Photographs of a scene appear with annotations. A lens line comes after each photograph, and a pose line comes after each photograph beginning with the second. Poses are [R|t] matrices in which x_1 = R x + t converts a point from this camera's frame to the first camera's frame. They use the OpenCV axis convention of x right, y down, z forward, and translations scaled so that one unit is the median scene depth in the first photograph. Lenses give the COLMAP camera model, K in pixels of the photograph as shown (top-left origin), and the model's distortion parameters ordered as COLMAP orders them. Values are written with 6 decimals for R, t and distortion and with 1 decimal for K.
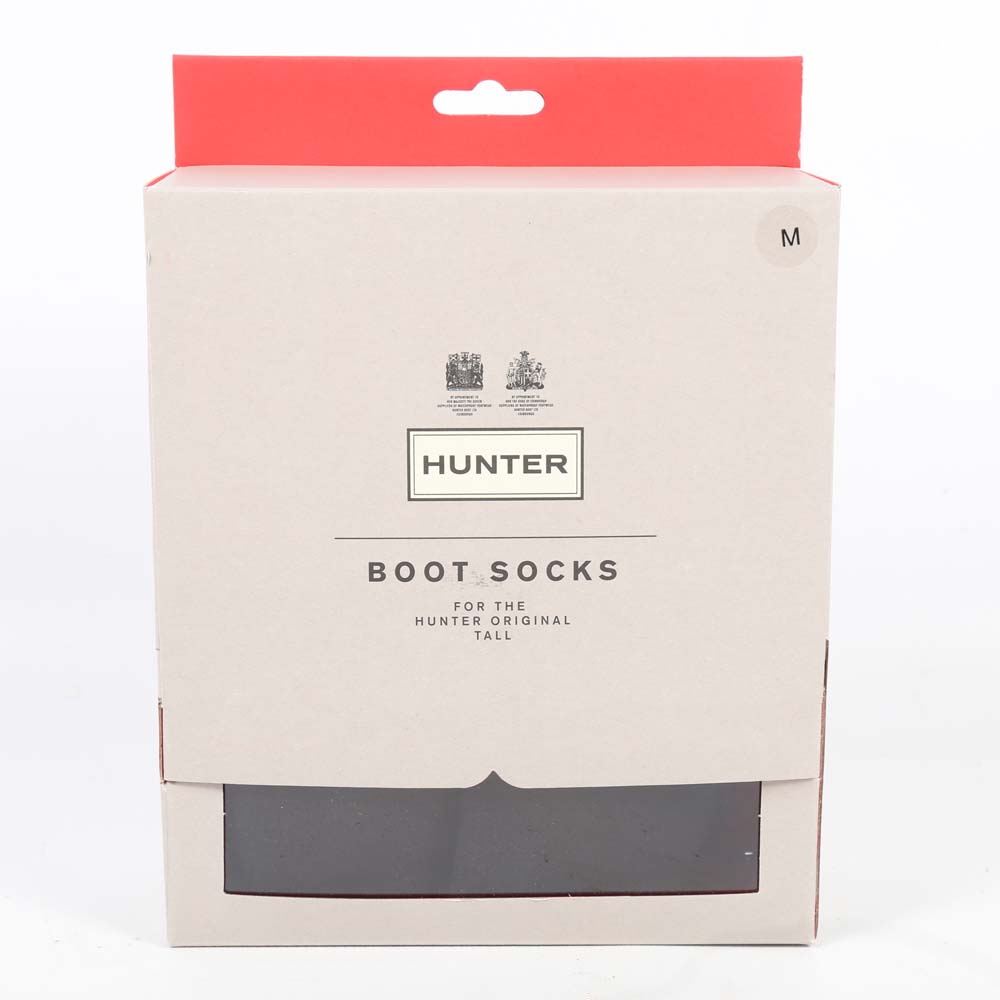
lens RADIAL K [[2032.8, 0, 500.0], [0, 2032.8, 500.0], [0, 0, 1]] dist [0.045157, 0.087661]
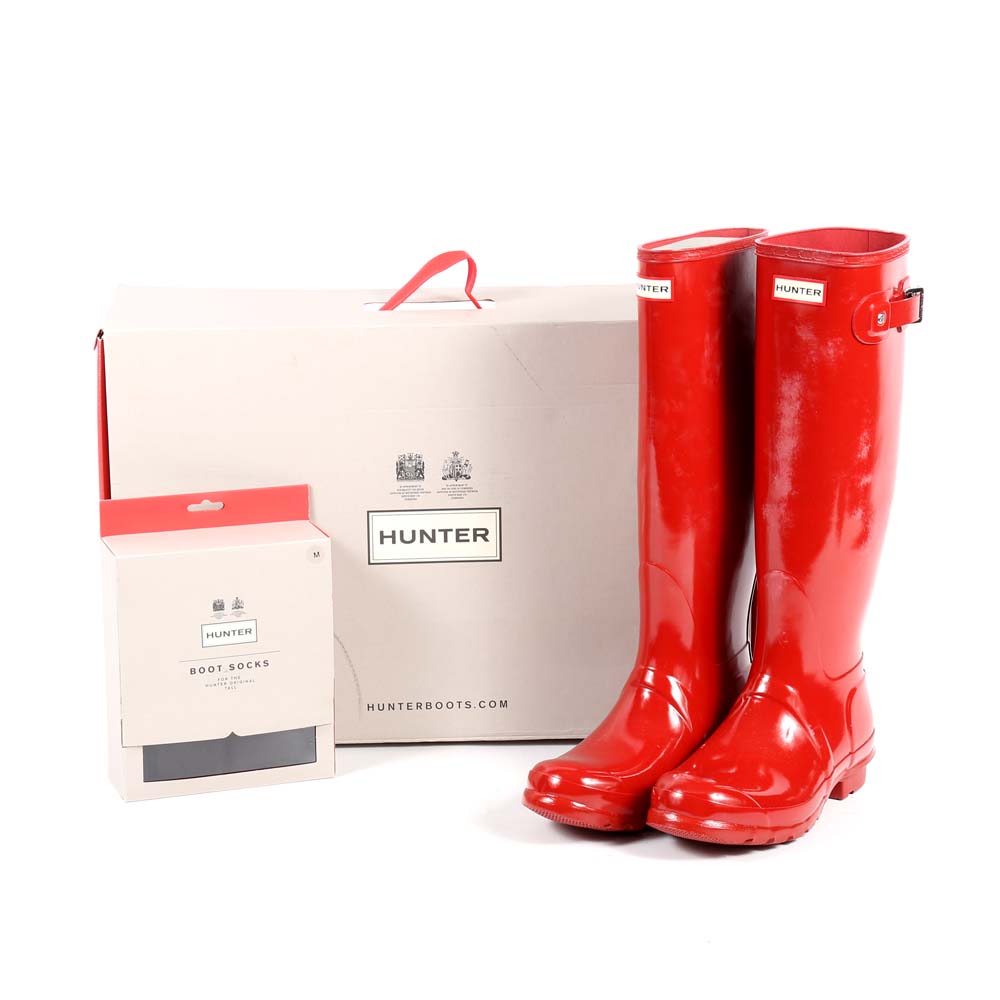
lens RADIAL K [[2526.4, 0, 500.0], [0, 2526.4, 500.0], [0, 0, 1]] dist [1.009641, -4.396173]
pose [[0.952504, -0.067164, 0.297028, -0.766079], [0.066307, 0.997715, 0.012973, -0.247057], [-0.297221, 0.007338, 0.954781, -2.913915]]
